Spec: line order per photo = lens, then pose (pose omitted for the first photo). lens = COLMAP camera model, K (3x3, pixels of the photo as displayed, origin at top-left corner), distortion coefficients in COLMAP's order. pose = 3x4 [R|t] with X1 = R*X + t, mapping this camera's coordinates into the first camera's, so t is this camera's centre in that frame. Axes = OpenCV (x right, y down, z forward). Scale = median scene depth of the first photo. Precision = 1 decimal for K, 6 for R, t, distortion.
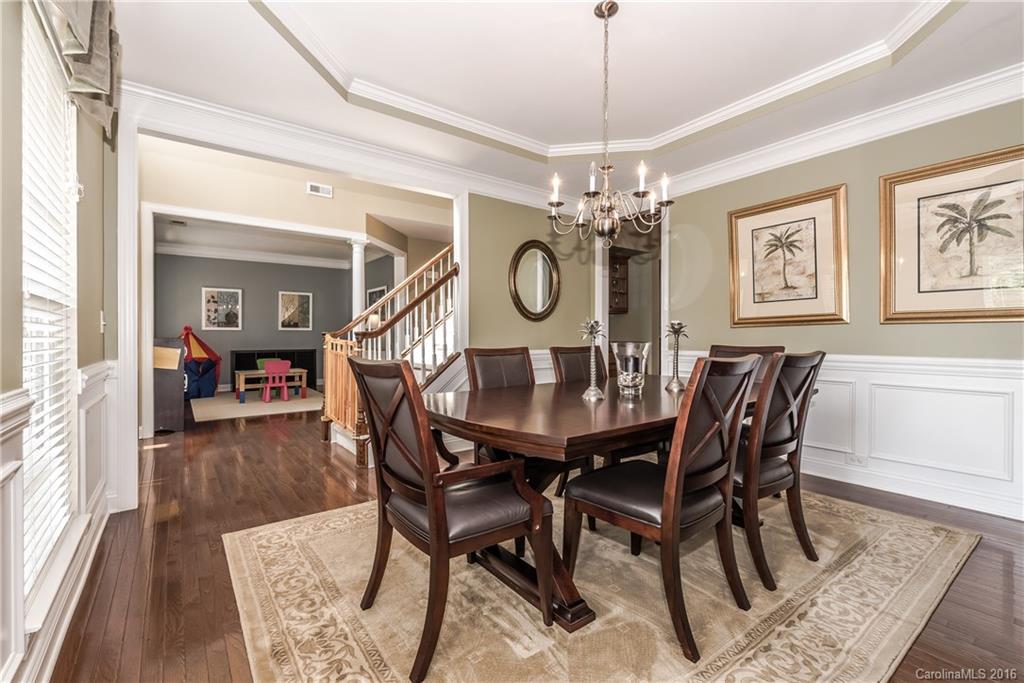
lens RADIAL K [[447.1, 0, 510.2], [0, 447.1, 340.3], [0, 0, 1]] dist [0.003675, 0.000005]
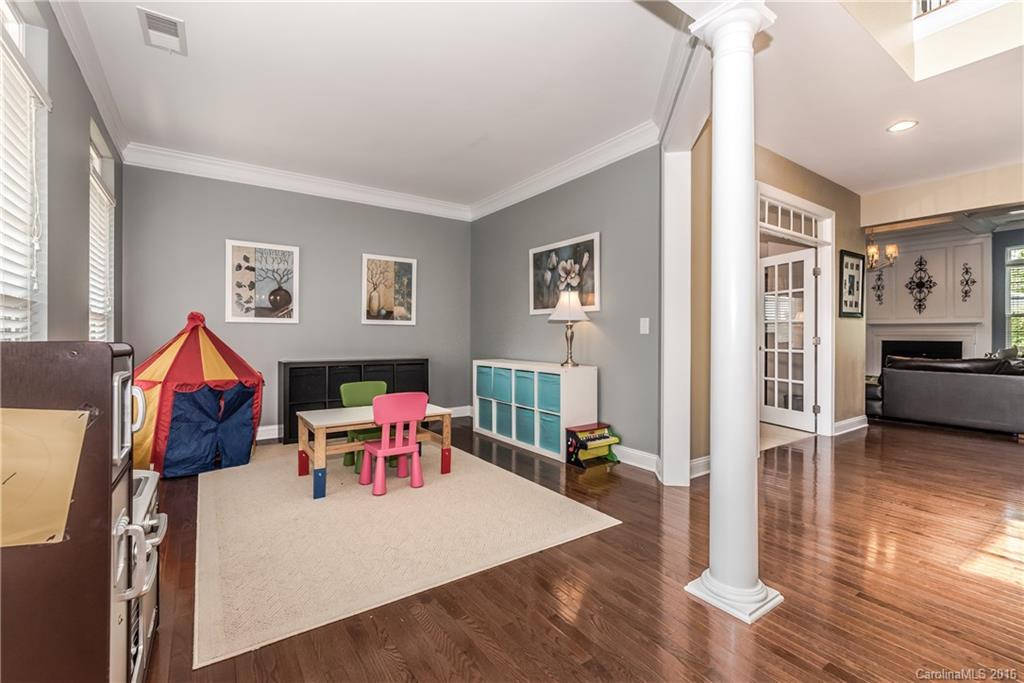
lens RADIAL K [[447.1, 0, 514.0], [0, 447.1, 336.2], [0, 0, 1]] dist [0.003675, 0.000005]
pose [[0.999695, 0.003676, -0.024402, -0.342532], [-0.003971, 0.999919, -0.012062, -0.001911], [0.024356, 0.012155, 0.999629, 0.492425]]
